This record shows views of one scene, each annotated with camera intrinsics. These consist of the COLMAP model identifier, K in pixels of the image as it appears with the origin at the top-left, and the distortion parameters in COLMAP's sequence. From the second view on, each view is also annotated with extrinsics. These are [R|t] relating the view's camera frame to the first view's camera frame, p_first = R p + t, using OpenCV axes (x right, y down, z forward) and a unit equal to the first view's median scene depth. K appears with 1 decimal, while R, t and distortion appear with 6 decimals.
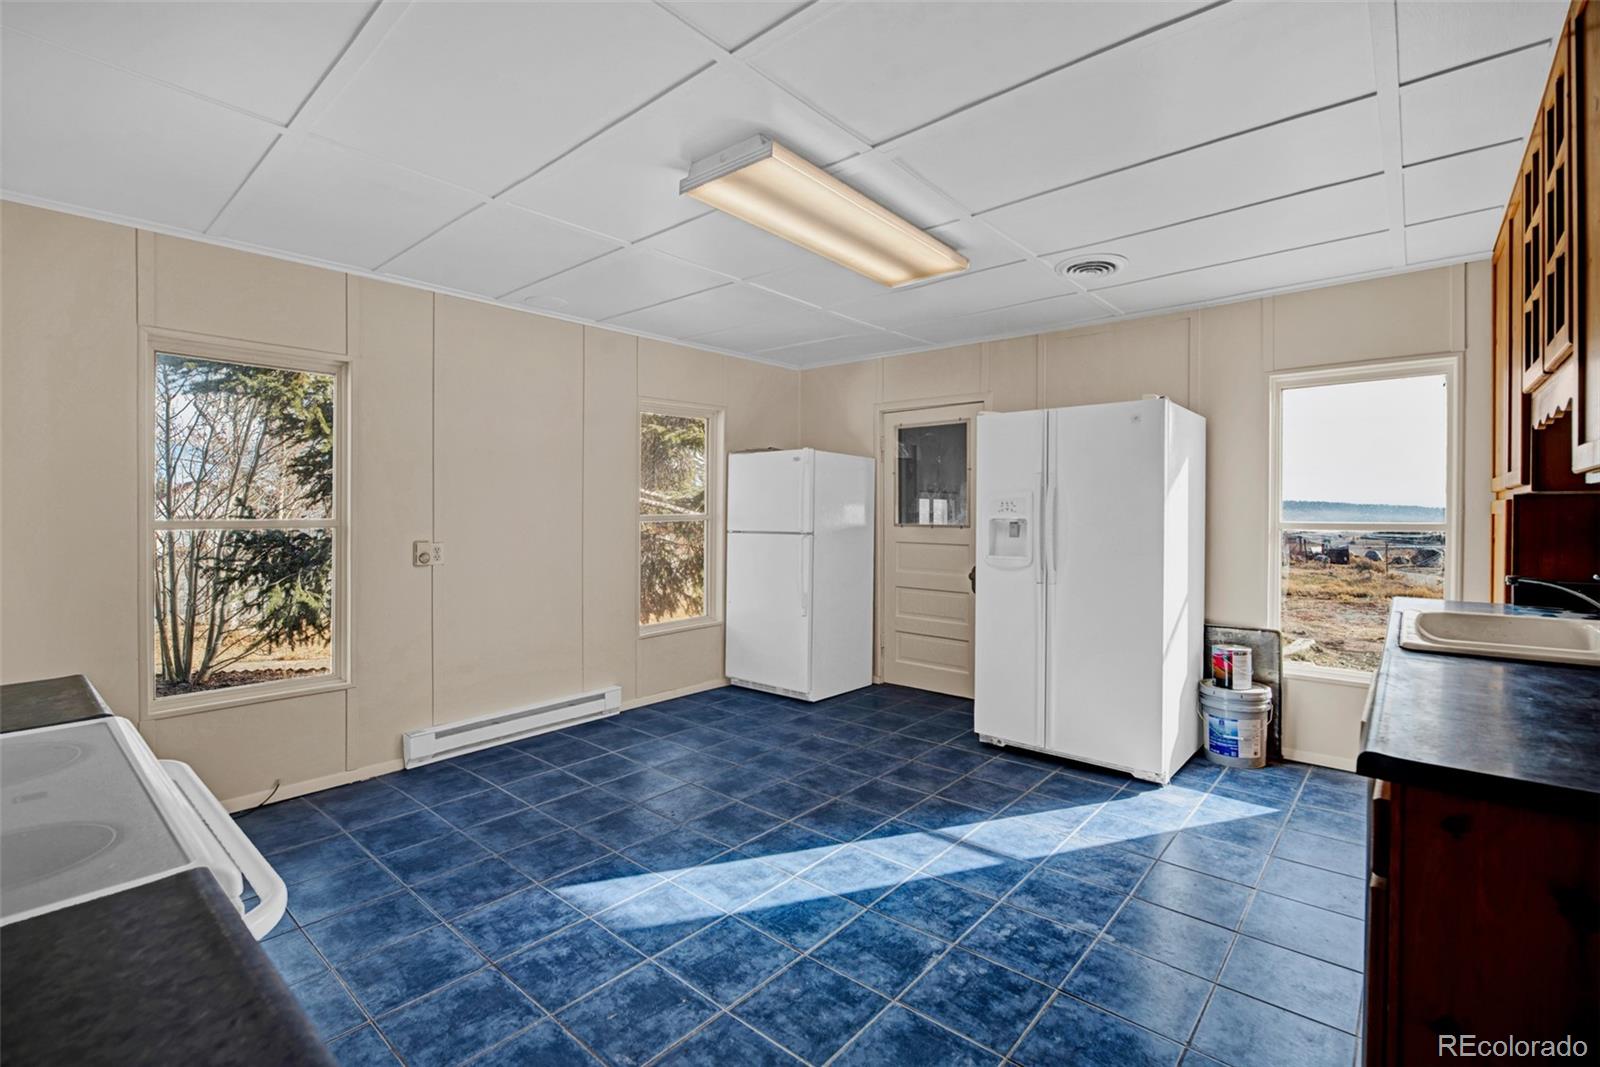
lens RADIAL K [[699.7, 0, 856.2], [0, 699.7, 517.1], [0, 0, 1]] dist [-0.012420, -0.000116]
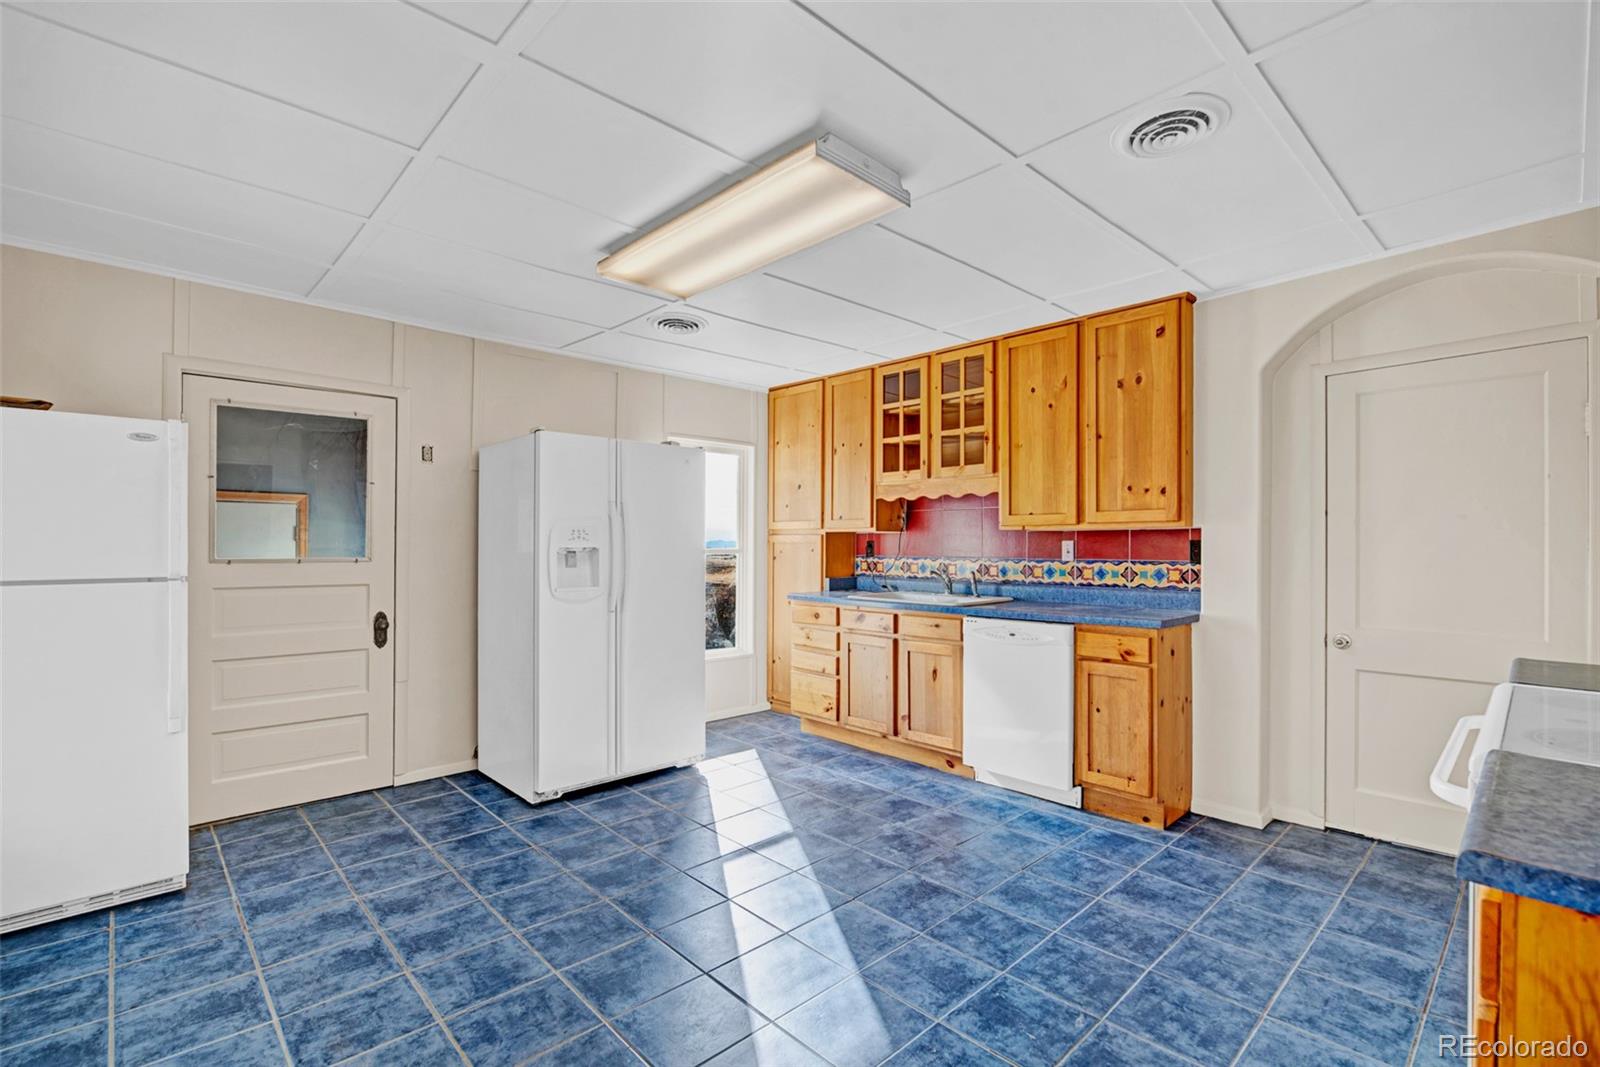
lens RADIAL K [[716.3, 0, 800.0], [0, 716.3, 533.5], [0, 0, 1]] dist [-0.009724, -0.000088]
pose [[0.138897, 0.012962, 0.990222, -0.792569], [0.003887, 0.999899, -0.013634, -0.002510], [-0.990299, 0.005743, 0.138833, 0.651412]]
